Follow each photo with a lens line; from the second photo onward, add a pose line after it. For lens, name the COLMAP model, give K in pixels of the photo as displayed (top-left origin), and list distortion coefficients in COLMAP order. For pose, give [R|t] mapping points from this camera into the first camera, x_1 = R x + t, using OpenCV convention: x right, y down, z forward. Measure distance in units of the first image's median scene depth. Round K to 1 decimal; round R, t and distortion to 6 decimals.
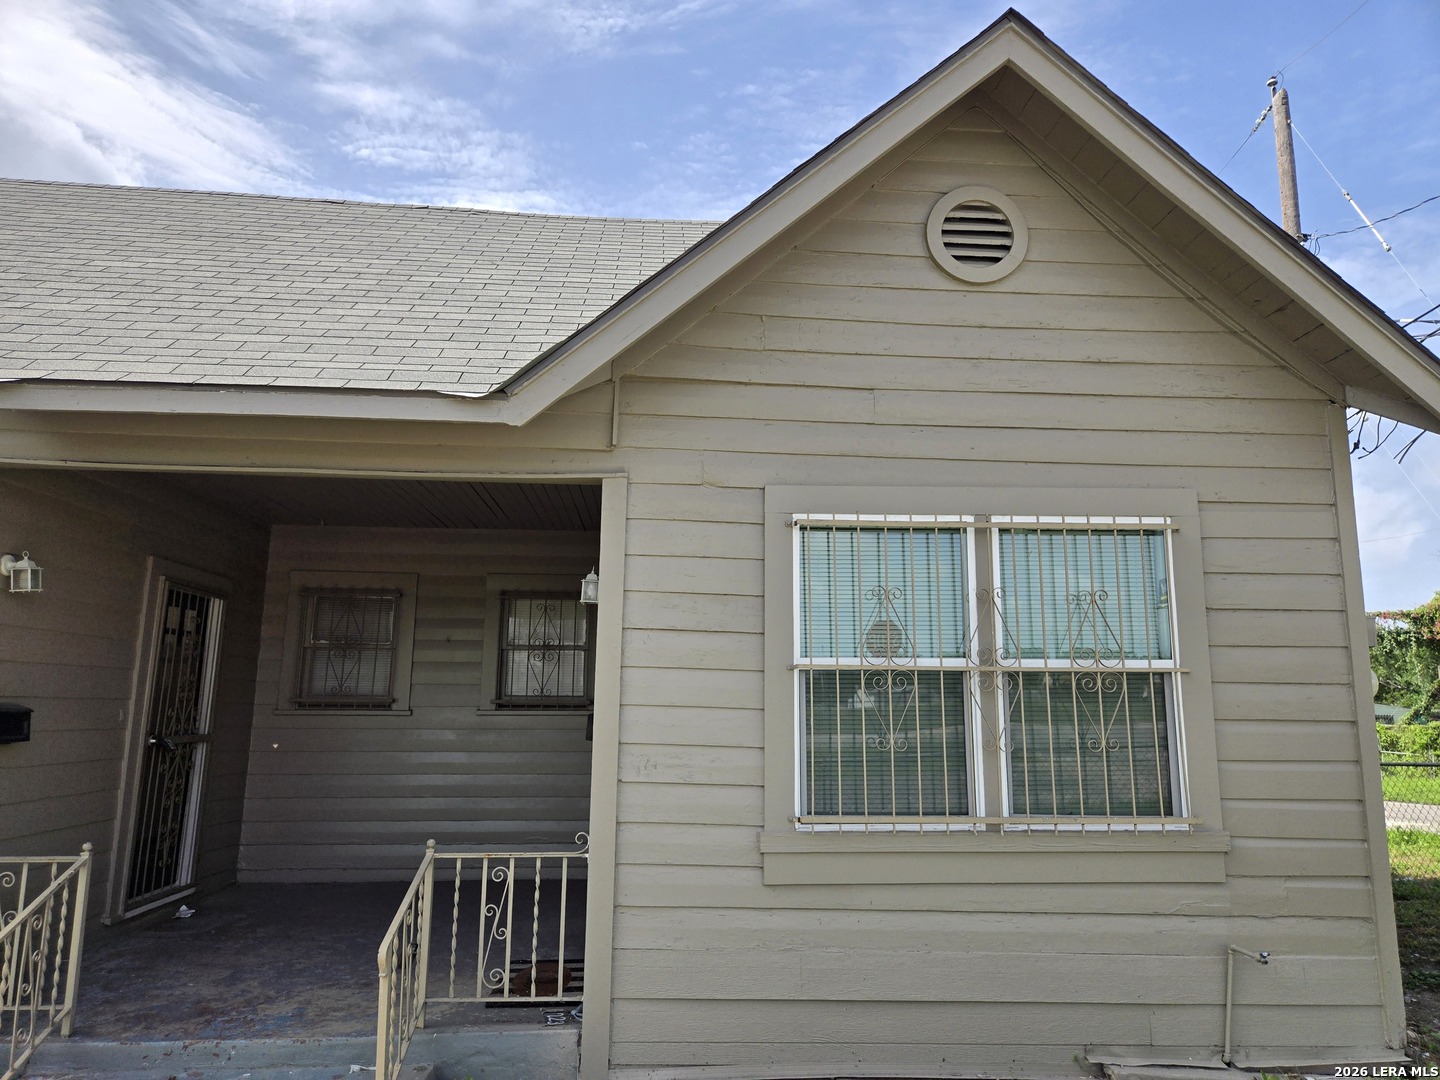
lens RADIAL K [[960.3, 0, 720.0], [0, 960.3, 540.0], [0, 0, 1]] dist [0.054767, -0.045346]
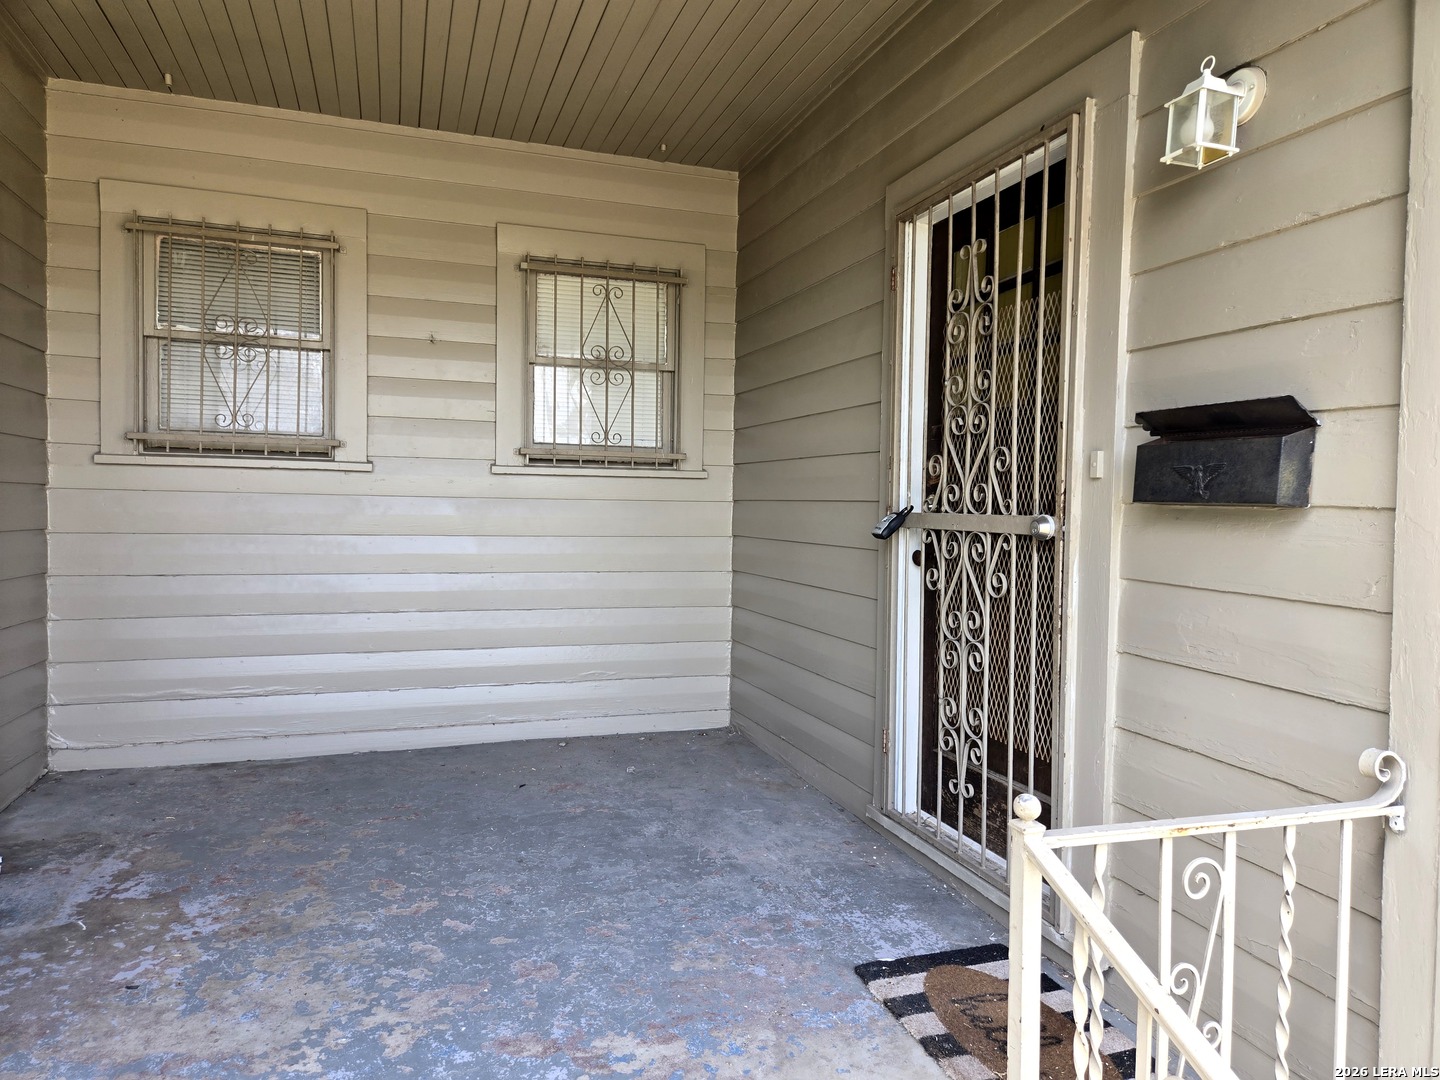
lens RADIAL K [[960.3, 0, 720.0], [0, 960.3, 540.0], [0, 0, 1]] dist [0.054767, -0.045346]
pose [[0.965964, -0.000150, 0.258675, -0.268563], [-0.055771, 0.976360, 0.208833, 0.091629], [-0.252591, -0.216152, 0.943120, 0.412921]]
